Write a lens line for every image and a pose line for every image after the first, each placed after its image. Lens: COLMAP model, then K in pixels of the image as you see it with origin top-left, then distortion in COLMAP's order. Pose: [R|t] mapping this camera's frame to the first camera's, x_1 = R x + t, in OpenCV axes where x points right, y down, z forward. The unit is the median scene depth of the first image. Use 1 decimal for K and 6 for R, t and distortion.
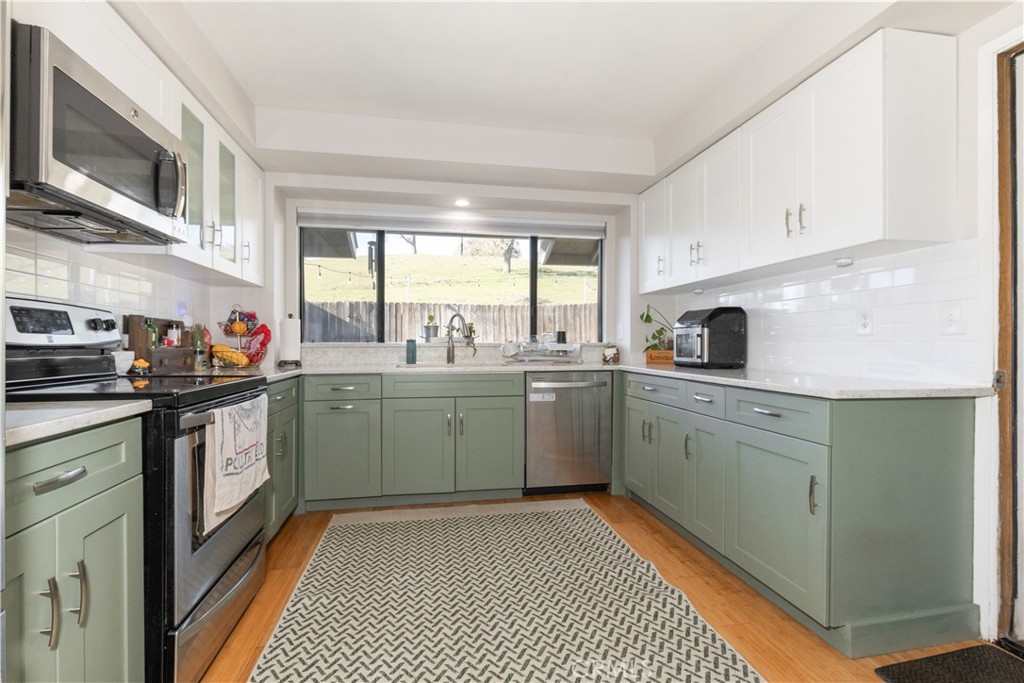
lens RADIAL K [[478.7, 0, 512.0], [0, 478.7, 341.5], [0, 0, 1]] dist [-0.000454, -0.000090]
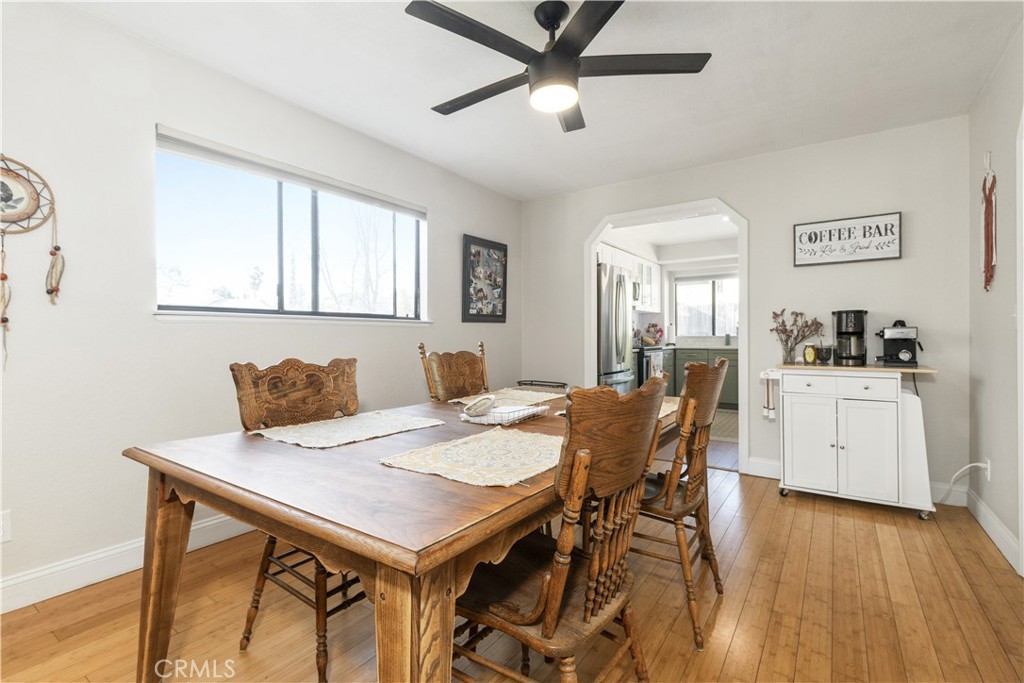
lens RADIAL K [[468.9, 0, 491.9], [0, 468.9, 338.4], [0, 0, 1]] dist [0.000528, 0.000038]
pose [[0.687343, 0.002915, -0.726327, 0.586276], [0.005836, 0.999938, 0.009535, -0.011159], [0.726310, -0.010792, 0.687283, -1.186565]]
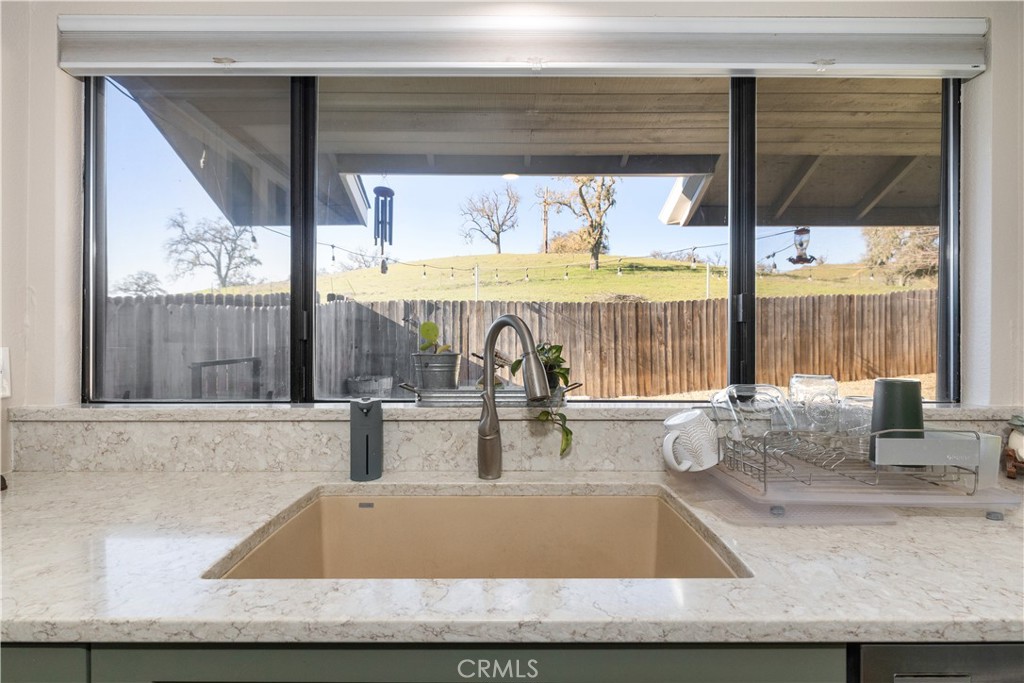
lens RADIAL K [[497.5, 0, 510.8], [0, 497.5, 347.4], [0, 0, 1]] dist [0.000008, -0.000018]
pose [[0.984683, 0.002611, -0.174332, -0.059667], [-0.000971, 0.999955, 0.009489, -0.042959], [0.174349, -0.009174, 0.984641, 0.706649]]
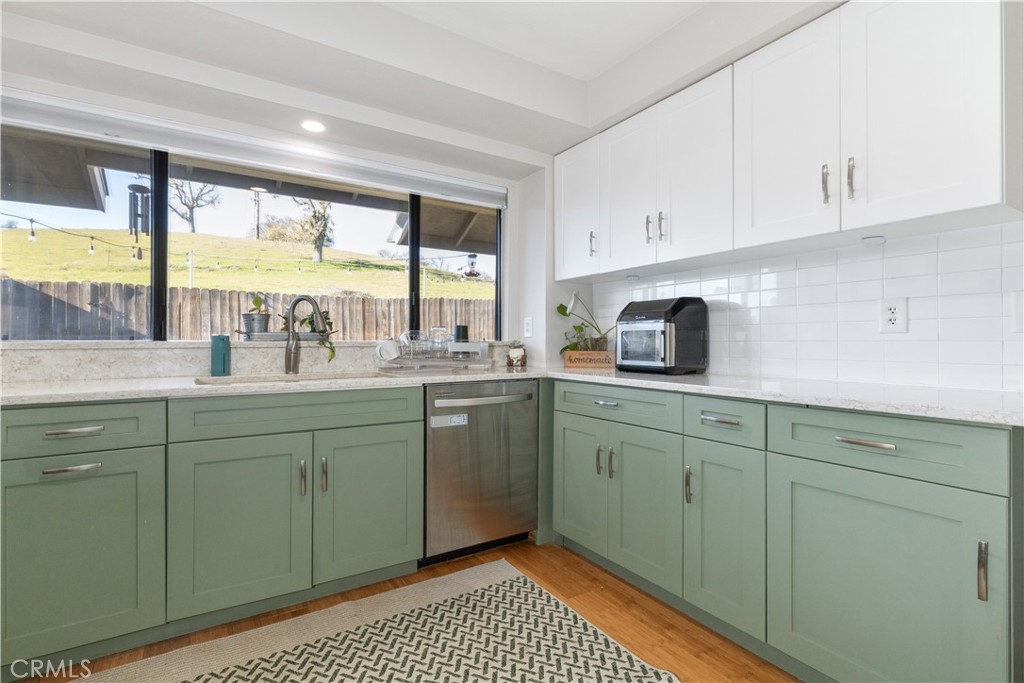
lens RADIAL K [[490.9, 0, 532.1], [0, 490.9, 337.8], [0, 0, 1]] dist [0.002001, -0.000083]
pose [[0.919351, 0.004690, 0.393409, -0.094034], [-0.002745, 0.999981, -0.005508, 0.000953], [-0.393428, 0.003984, 0.919347, 0.273620]]
